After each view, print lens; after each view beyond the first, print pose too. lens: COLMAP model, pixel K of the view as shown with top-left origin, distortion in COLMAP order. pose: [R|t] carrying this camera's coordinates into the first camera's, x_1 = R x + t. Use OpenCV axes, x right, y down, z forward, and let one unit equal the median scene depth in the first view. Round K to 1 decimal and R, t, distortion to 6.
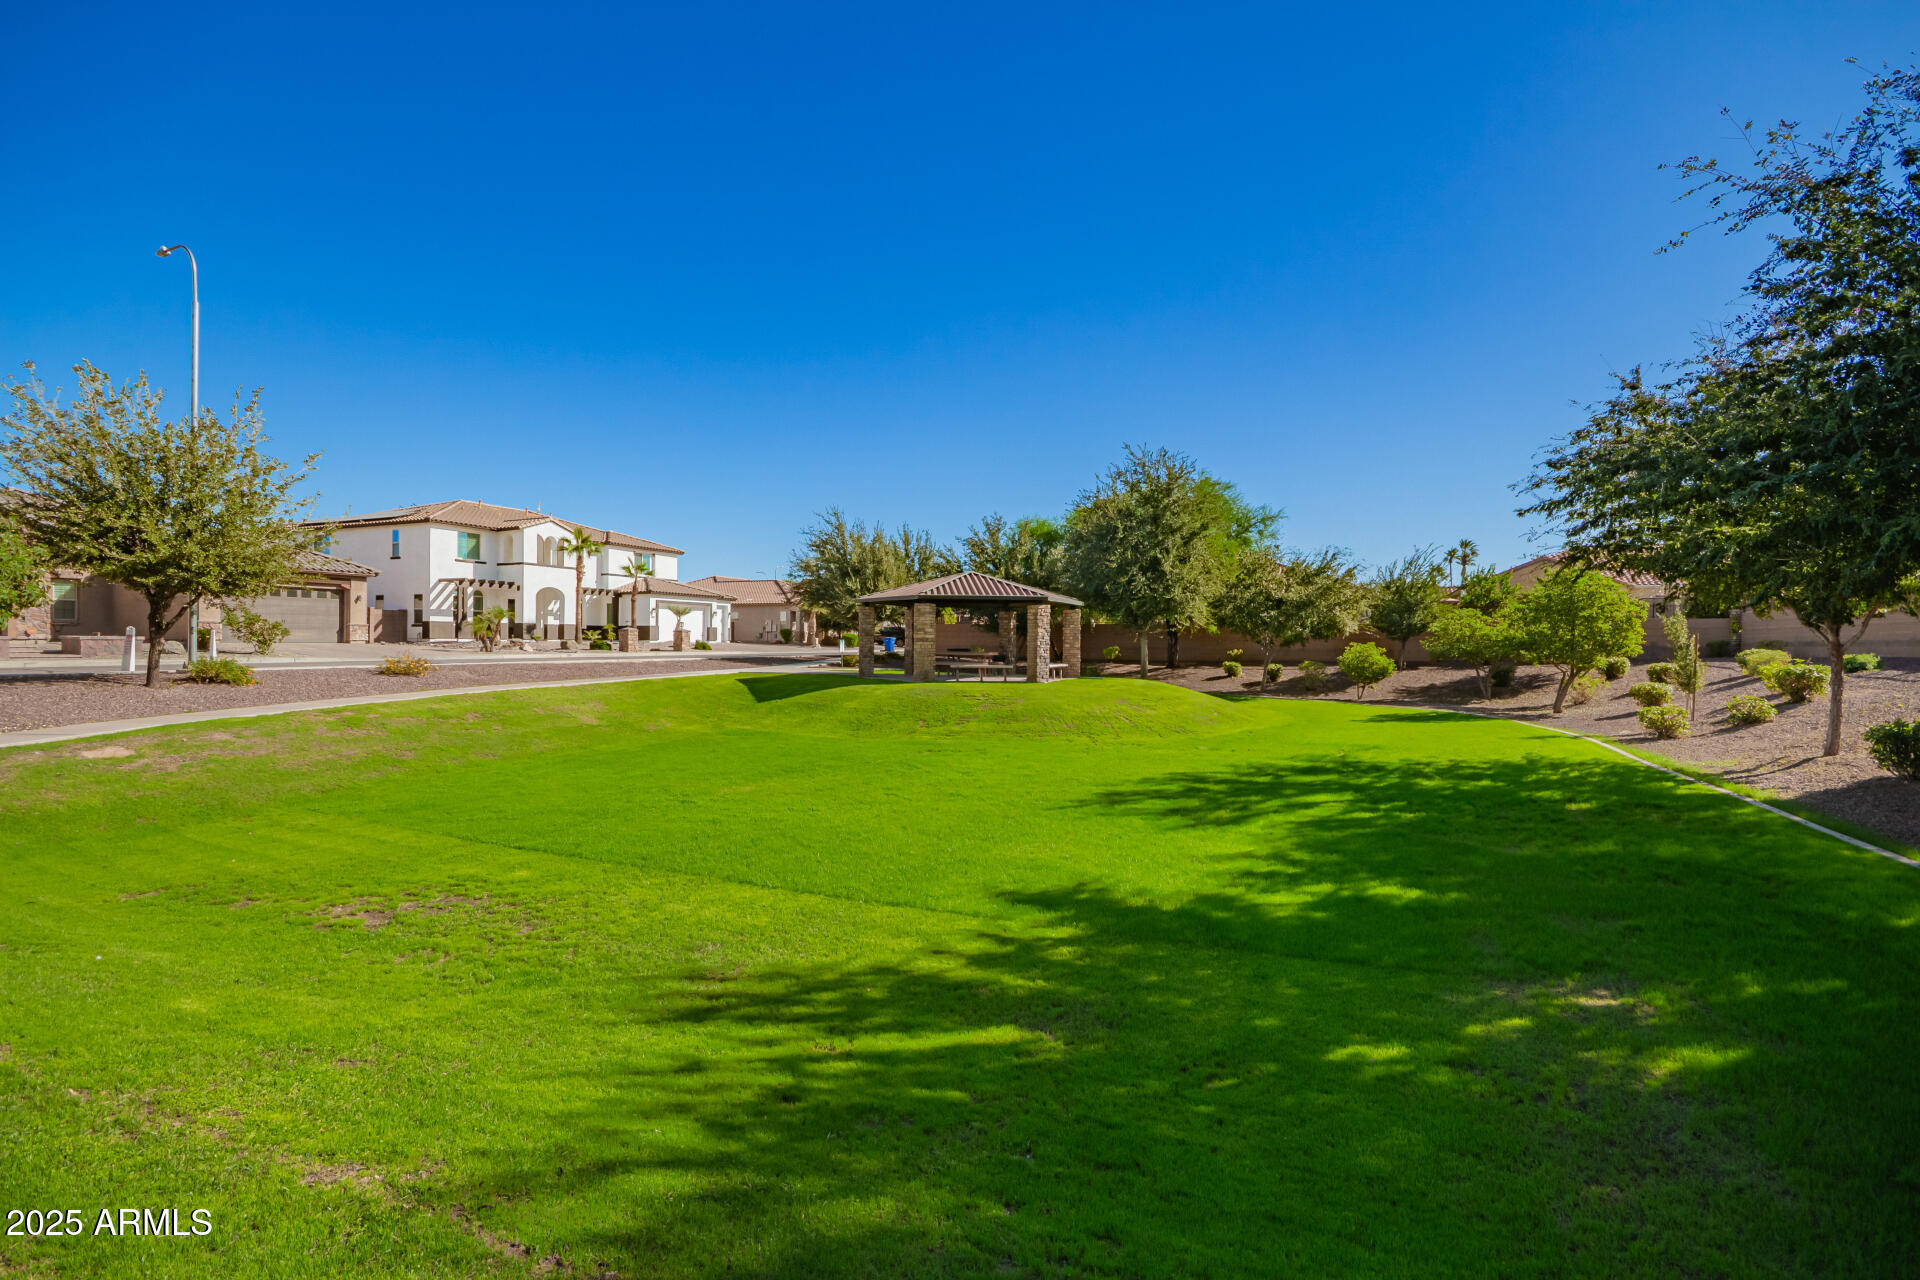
lens RADIAL K [[882.9, 0, 960.0], [0, 882.9, 640.0], [0, 0, 1]] dist [0.021325, -0.016705]
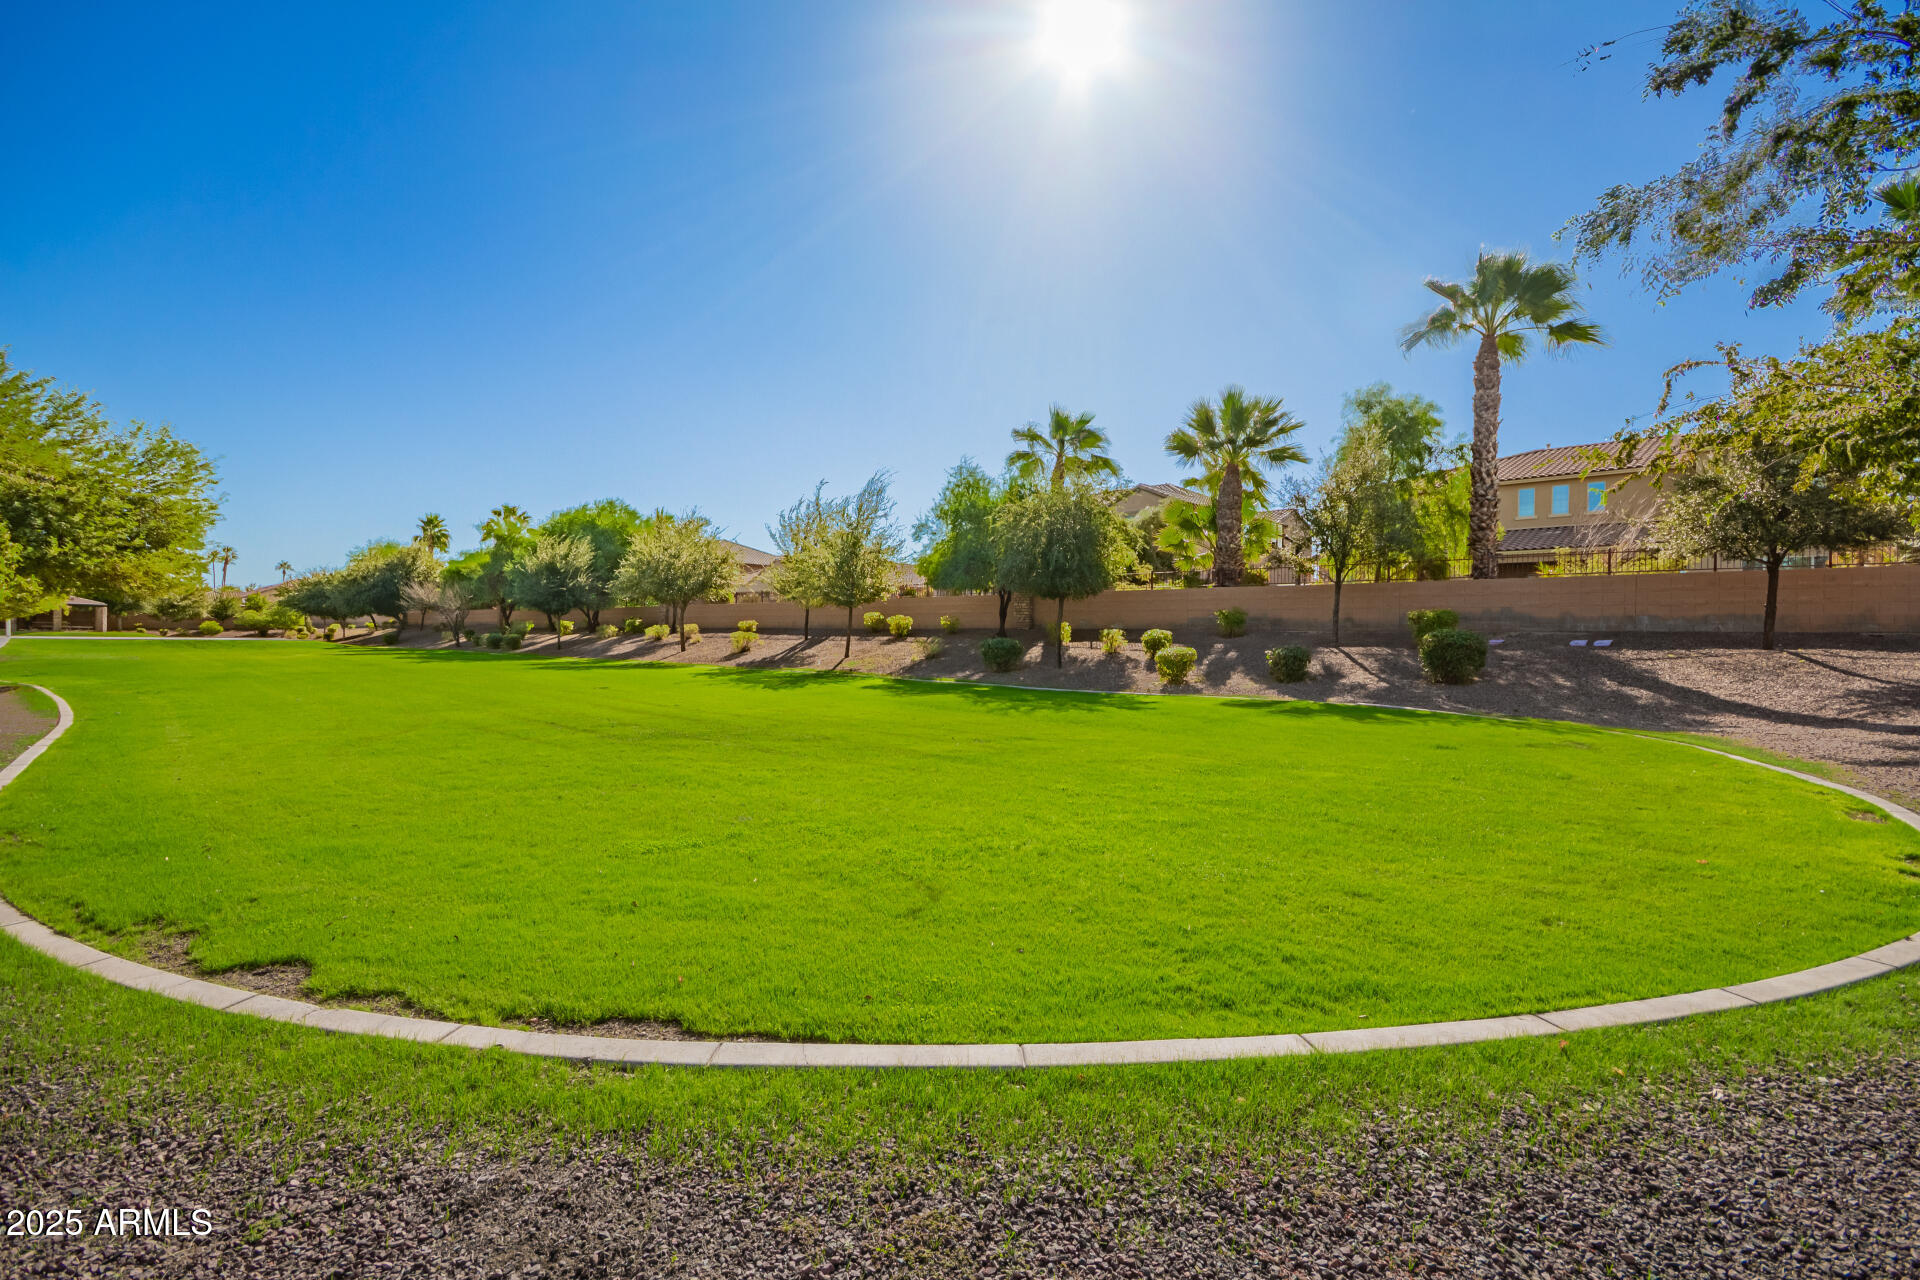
lens RADIAL K [[882.9, 0, 960.0], [0, 882.9, 640.0], [0, 0, 1]] dist [0.021325, -0.016705]
pose [[0.340642, -0.017794, 0.940025, -1.434416], [-0.004418, 0.999780, 0.020526, -0.005040], [-0.940183, -0.011145, 0.340488, -2.271938]]
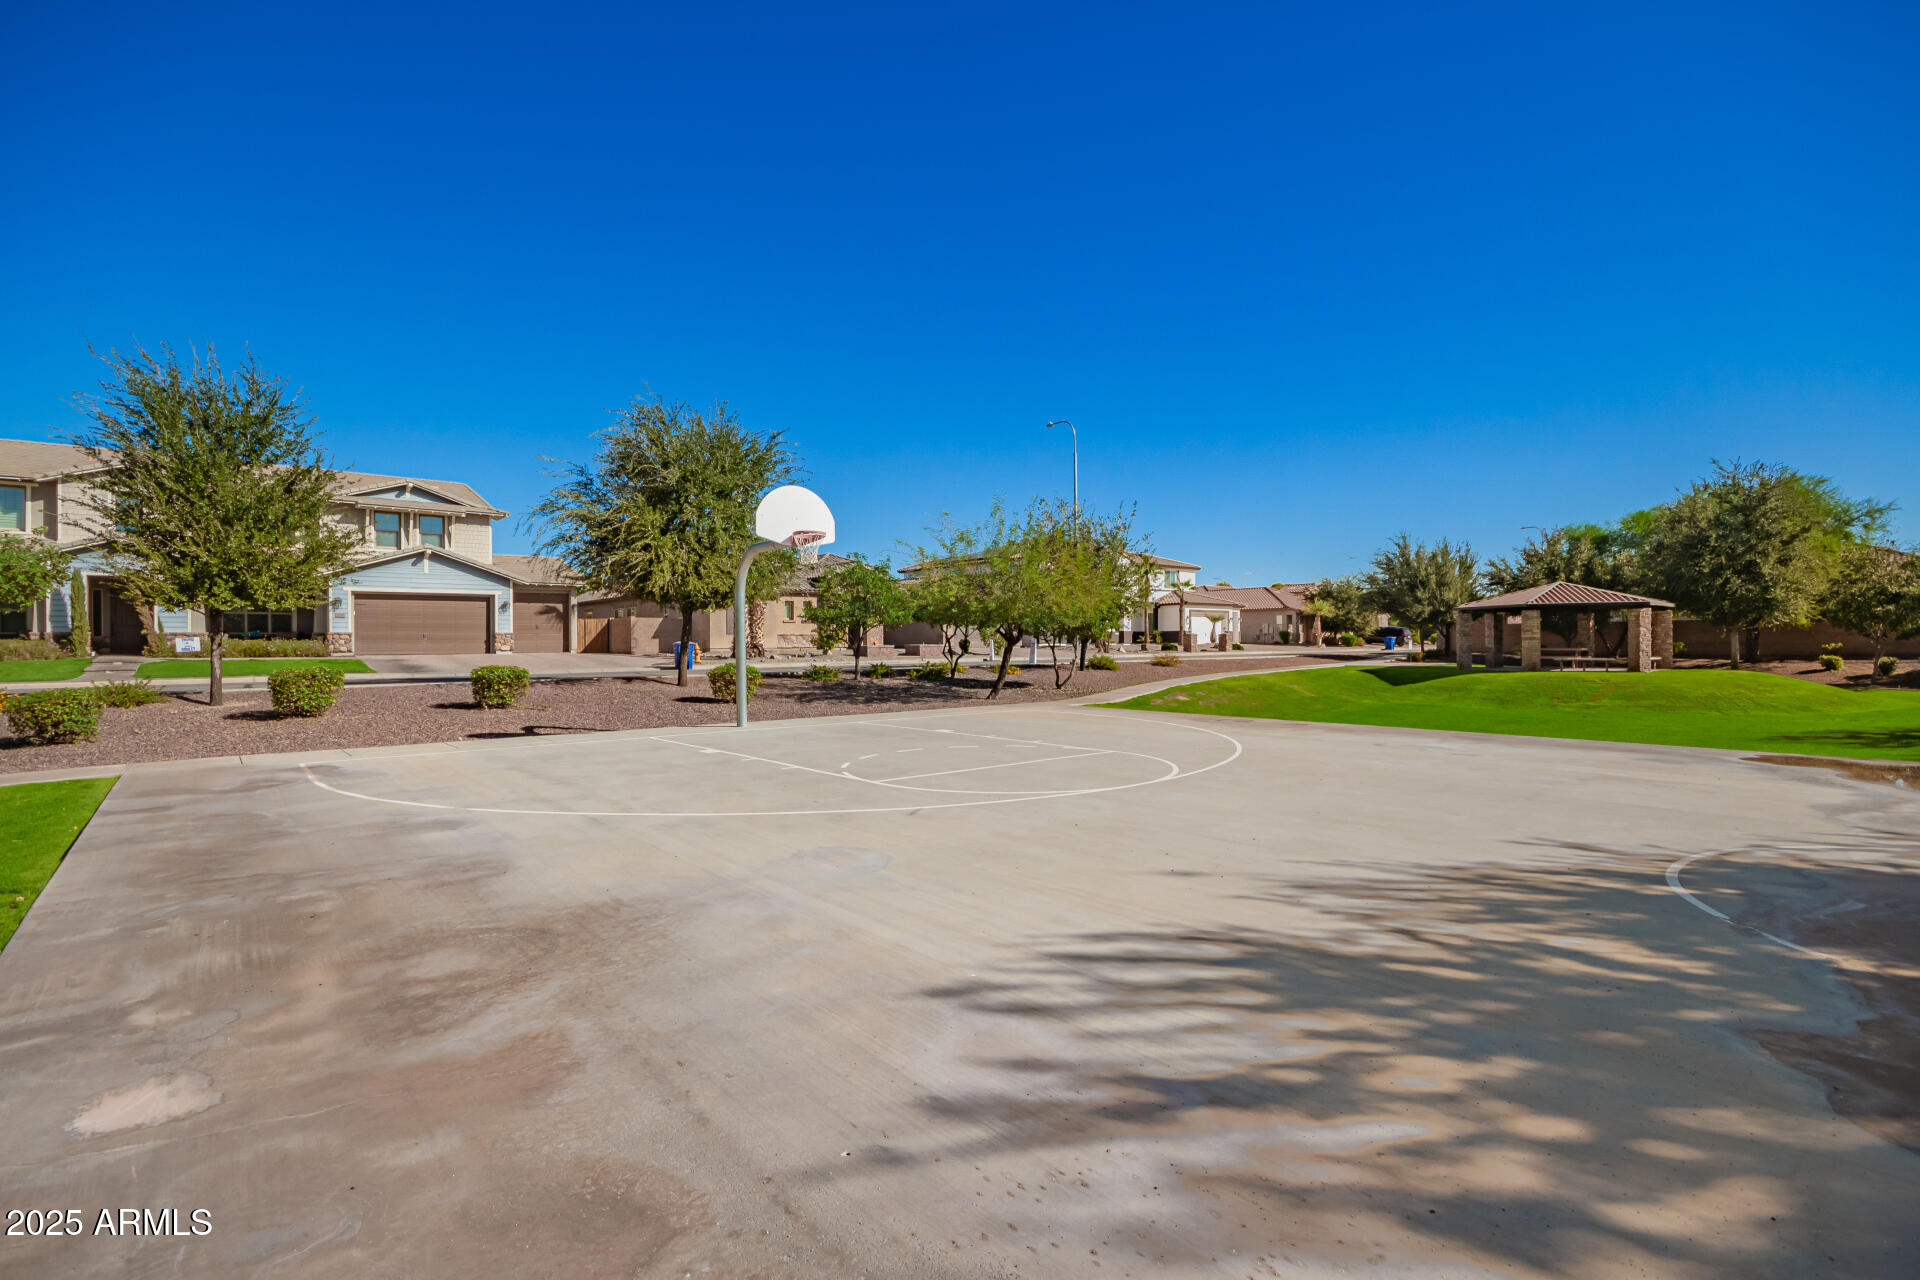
lens RADIAL K [[882.9, 0, 960.0], [0, 882.9, 640.0], [0, 0, 1]] dist [0.021325, -0.016705]
pose [[0.903062, -0.016159, -0.429207, -0.170369], [0.015405, 0.999868, -0.005231, -0.003131], [0.429234, -0.001888, 0.903191, -0.373262]]
